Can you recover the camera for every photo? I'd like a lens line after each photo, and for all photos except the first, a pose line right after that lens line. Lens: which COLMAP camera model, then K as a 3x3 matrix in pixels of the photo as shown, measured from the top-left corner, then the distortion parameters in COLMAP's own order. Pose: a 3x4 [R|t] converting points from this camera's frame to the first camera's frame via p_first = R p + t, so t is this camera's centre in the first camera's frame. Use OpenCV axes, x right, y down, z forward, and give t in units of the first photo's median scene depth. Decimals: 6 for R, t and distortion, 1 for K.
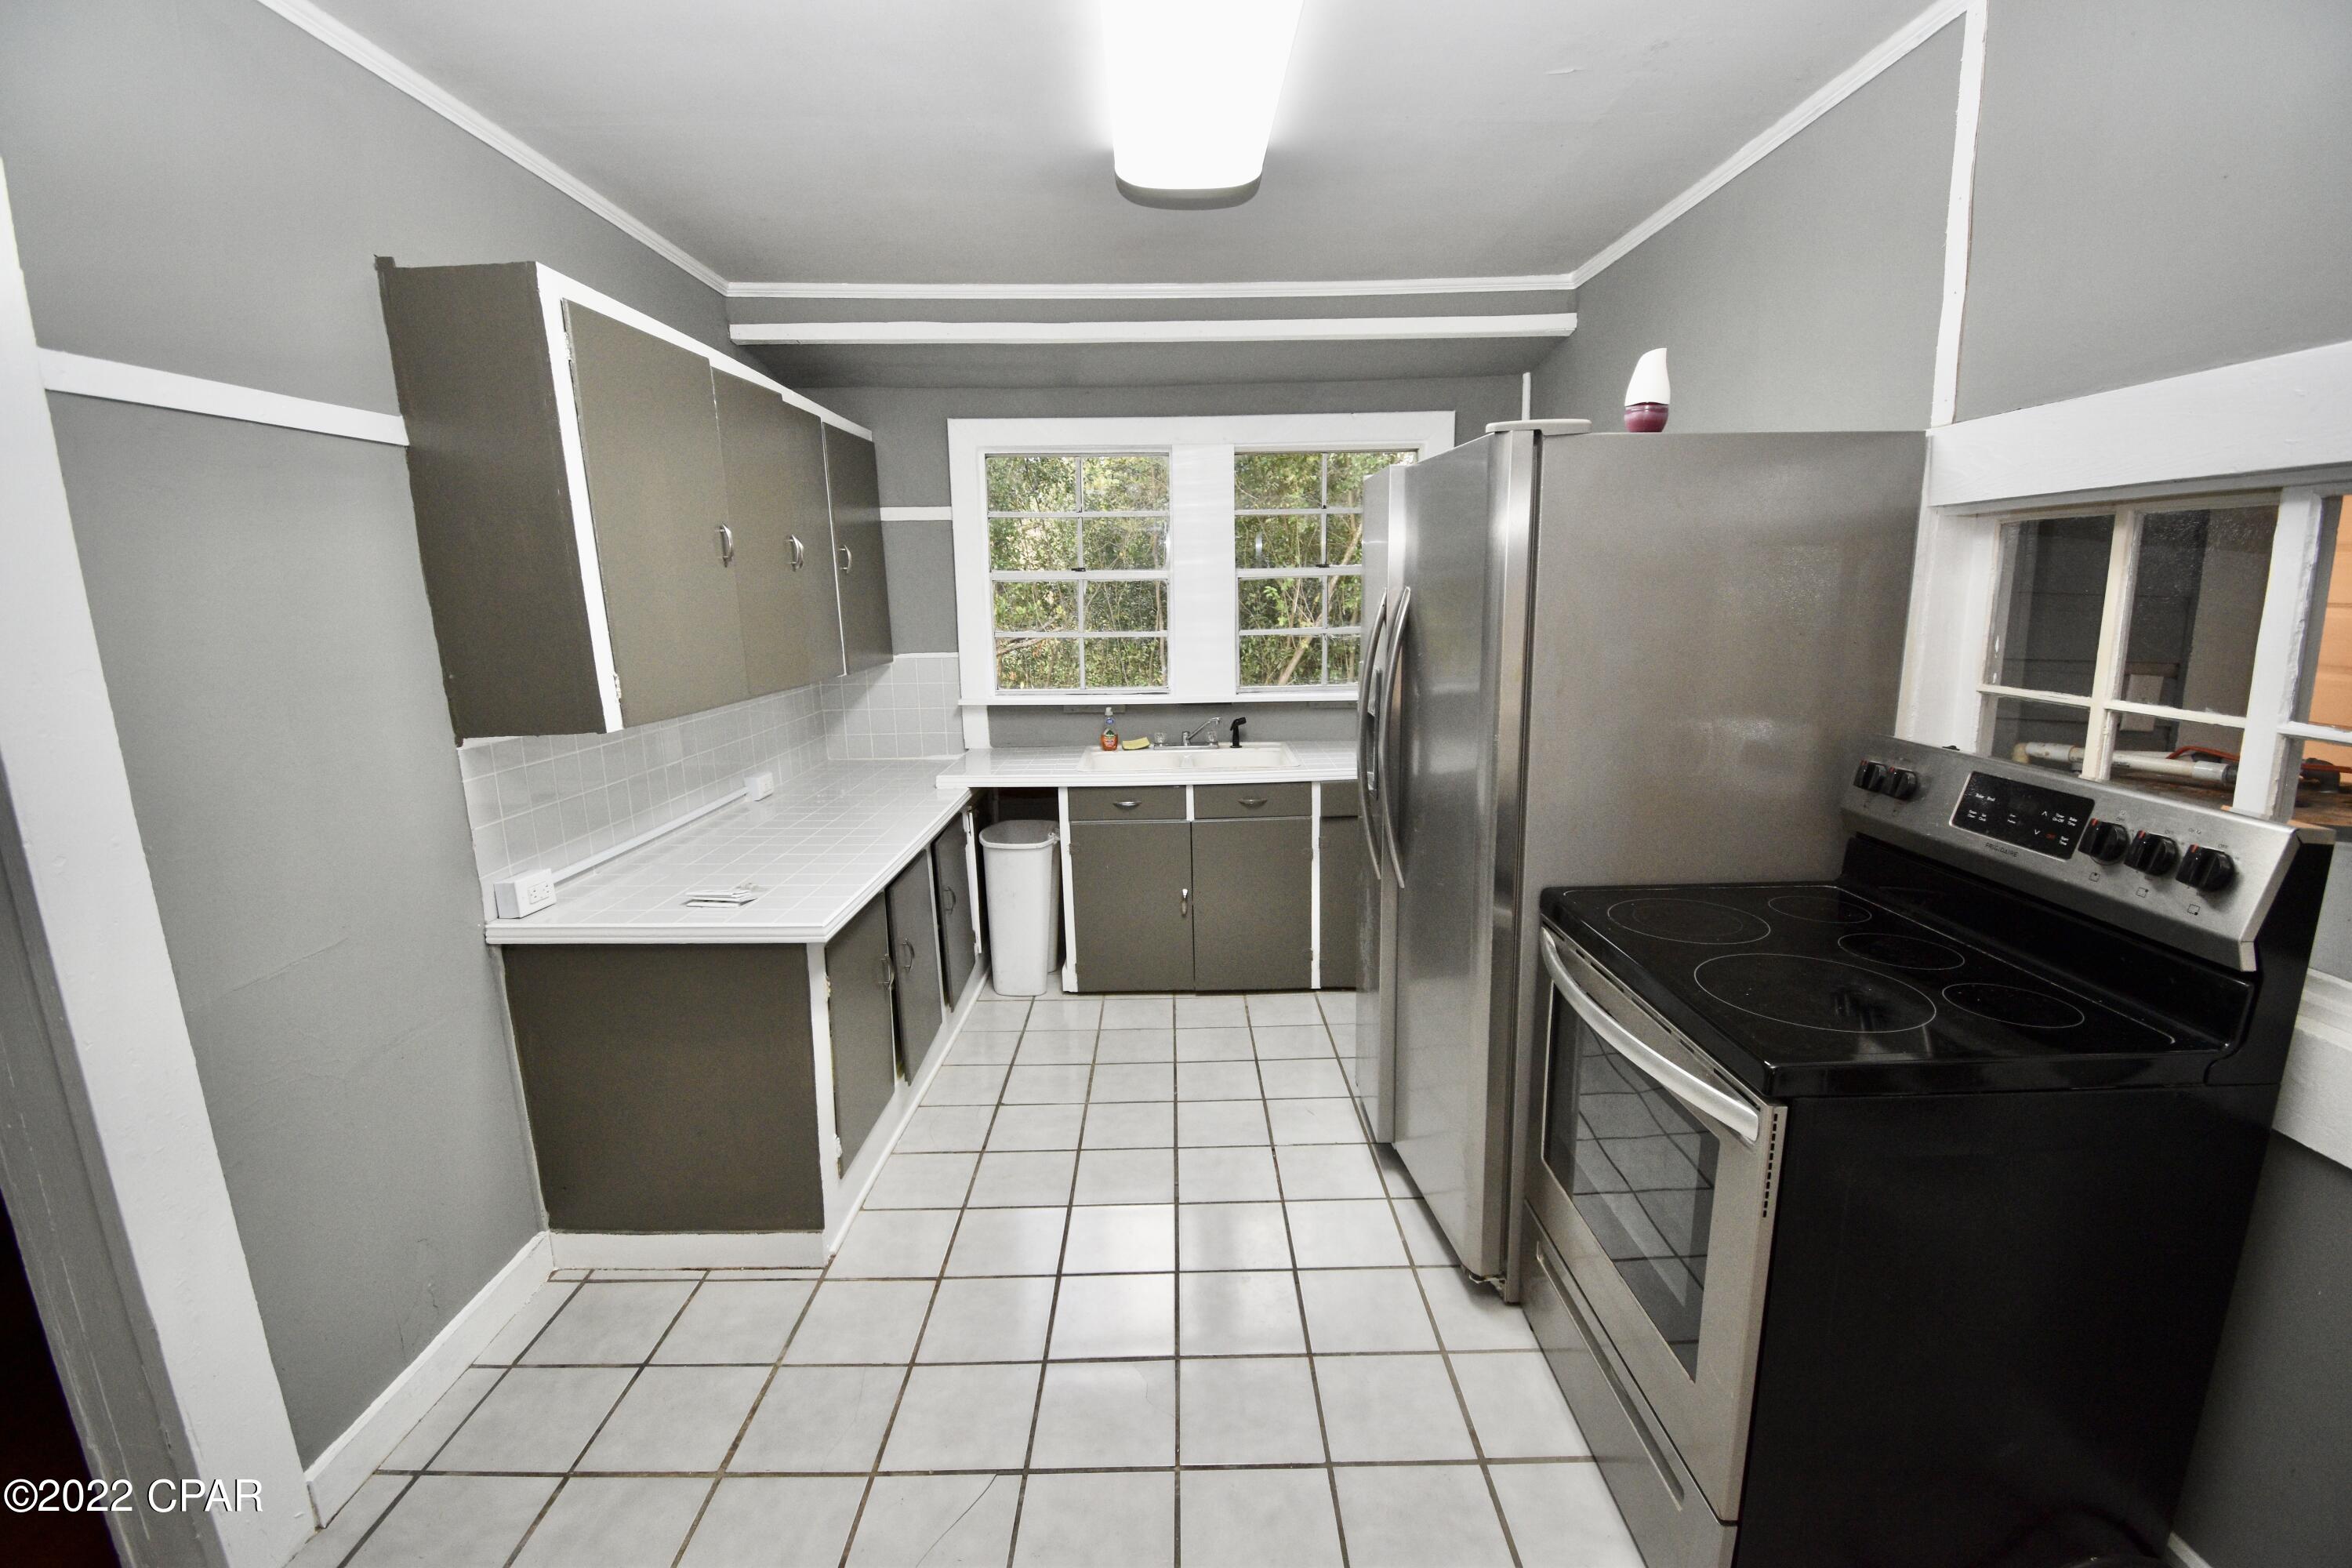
lens RADIAL K [[1034.0, 0, 1177.7], [0, 1034.0, 789.5], [0, 0, 1]] dist [0.025270, -0.031764]
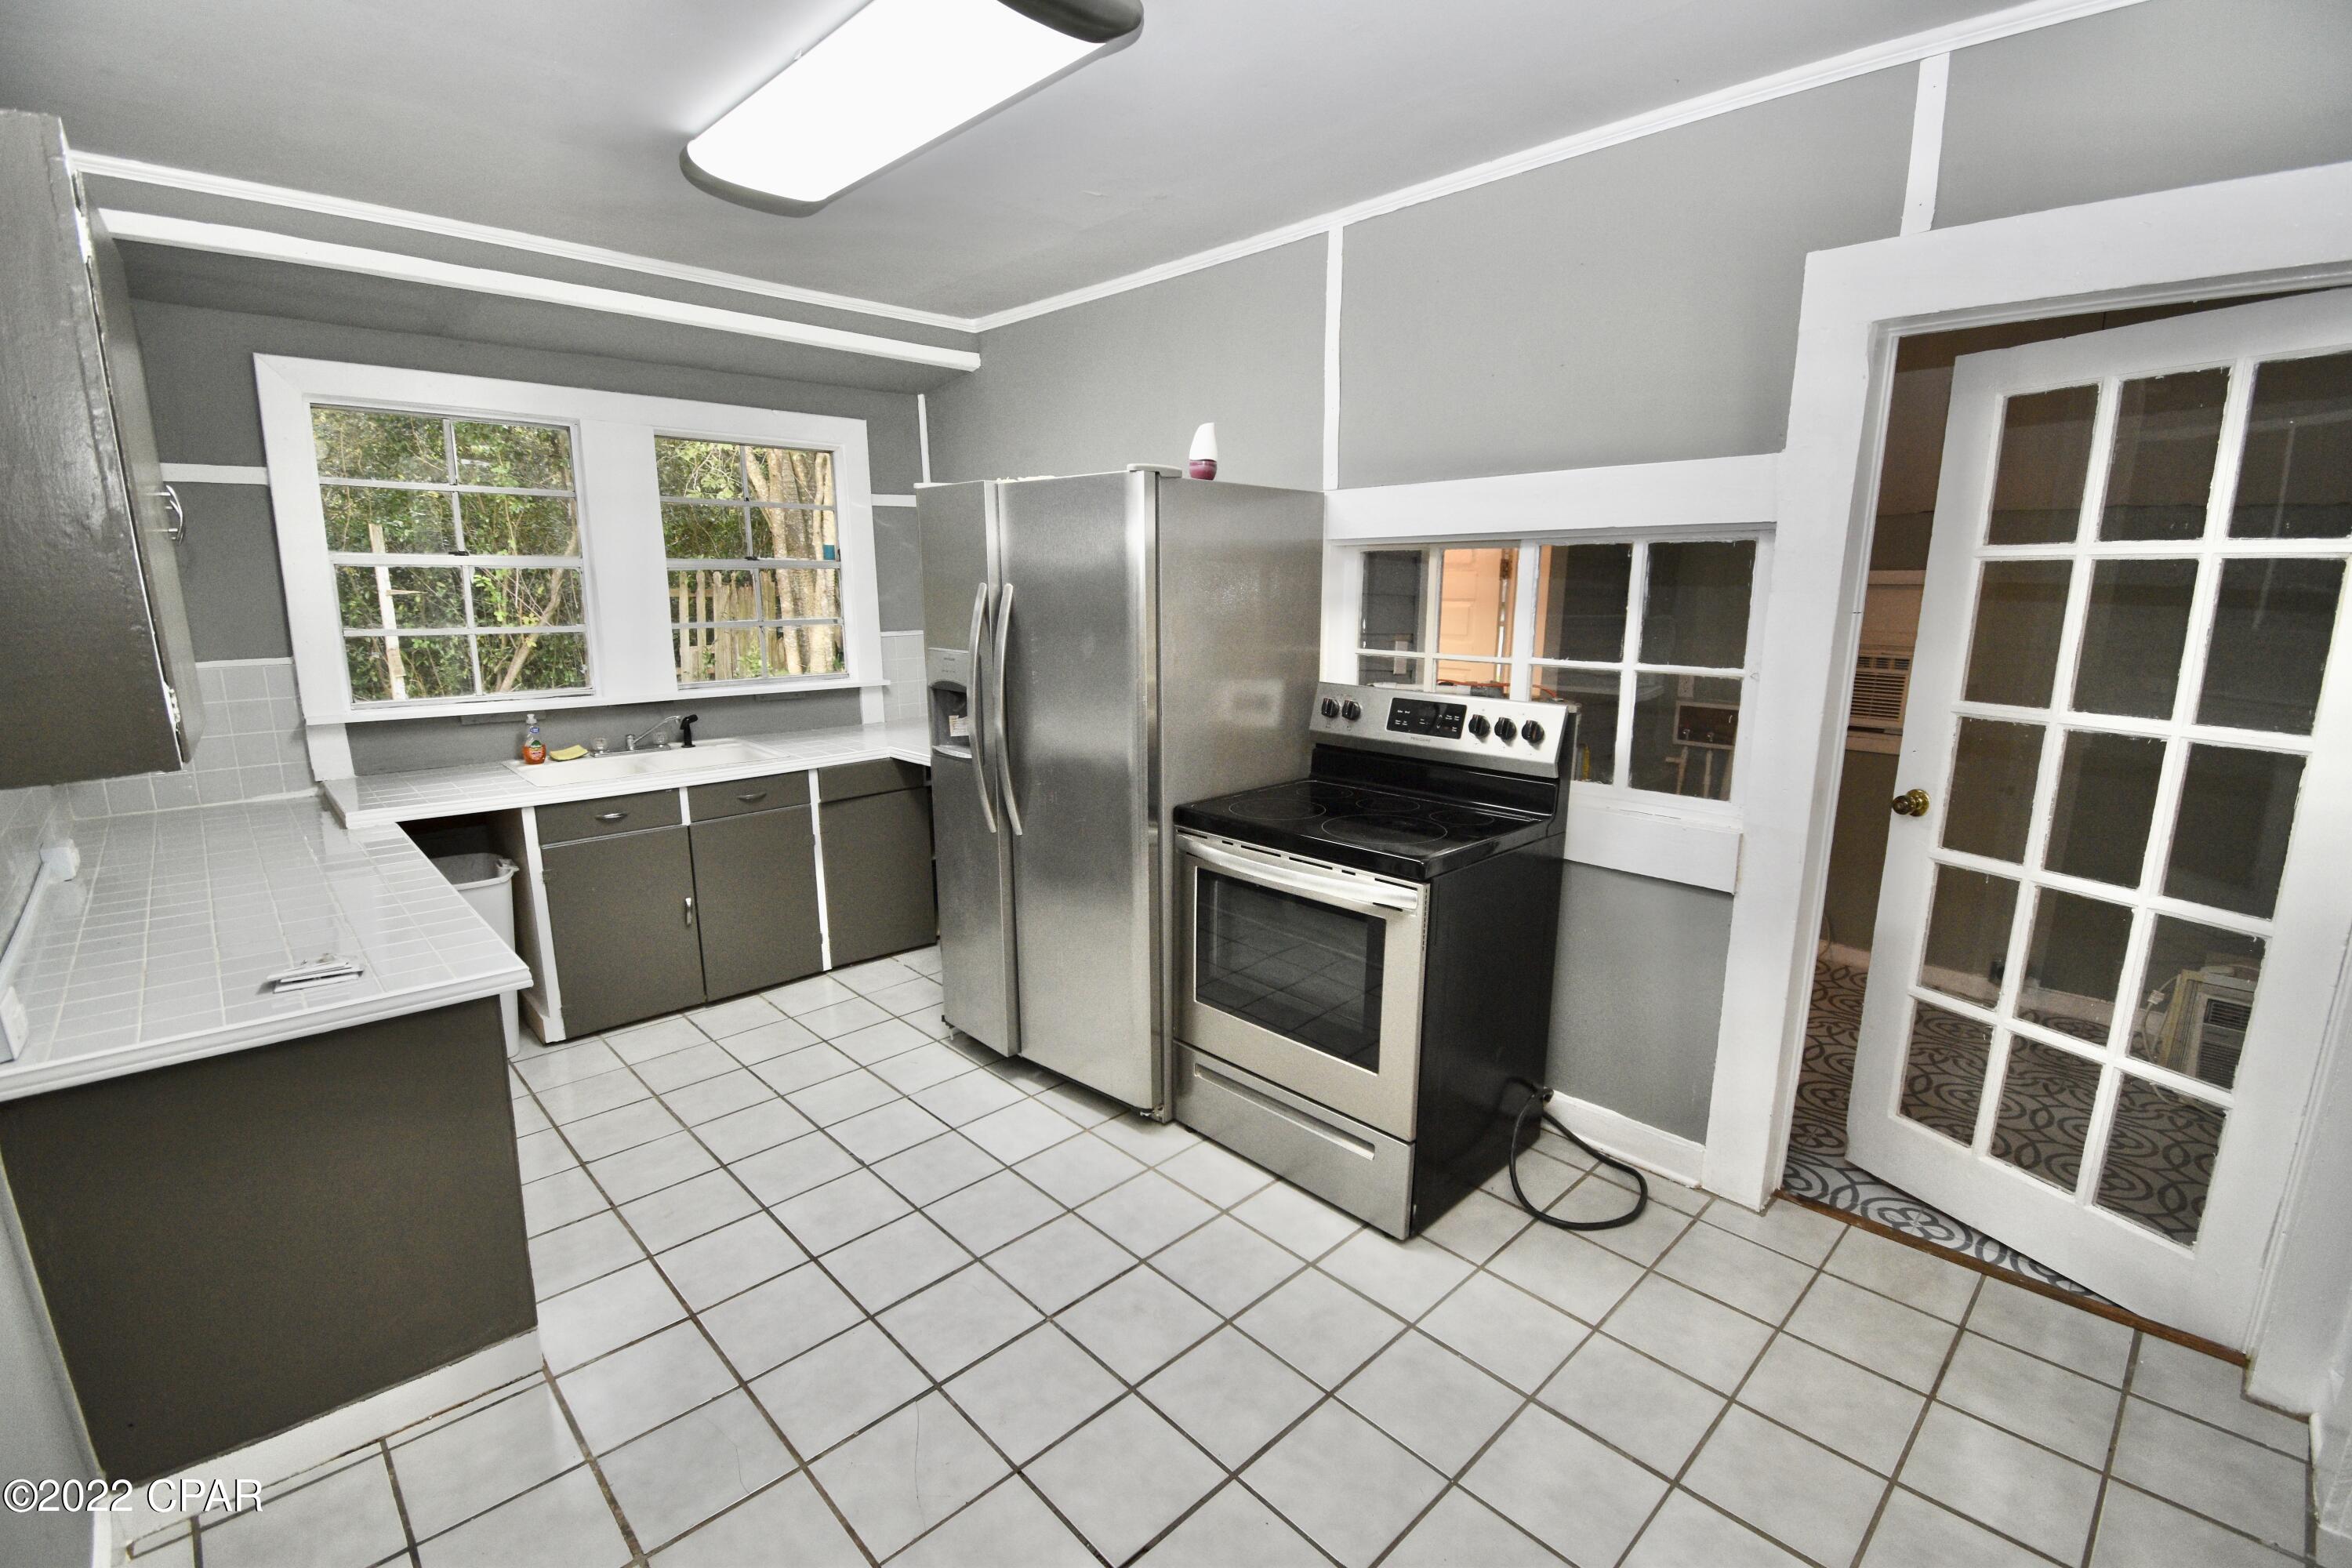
lens RADIAL K [[1034.0, 0, 1177.7], [0, 1034.0, 789.5], [0, 0, 1]] dist [0.025270, -0.031764]
pose [[0.722404, -0.118720, 0.681203, -0.306213], [0.116340, 0.991975, 0.049504, 0.003269], [-0.681613, 0.043489, 0.730419, -0.000726]]
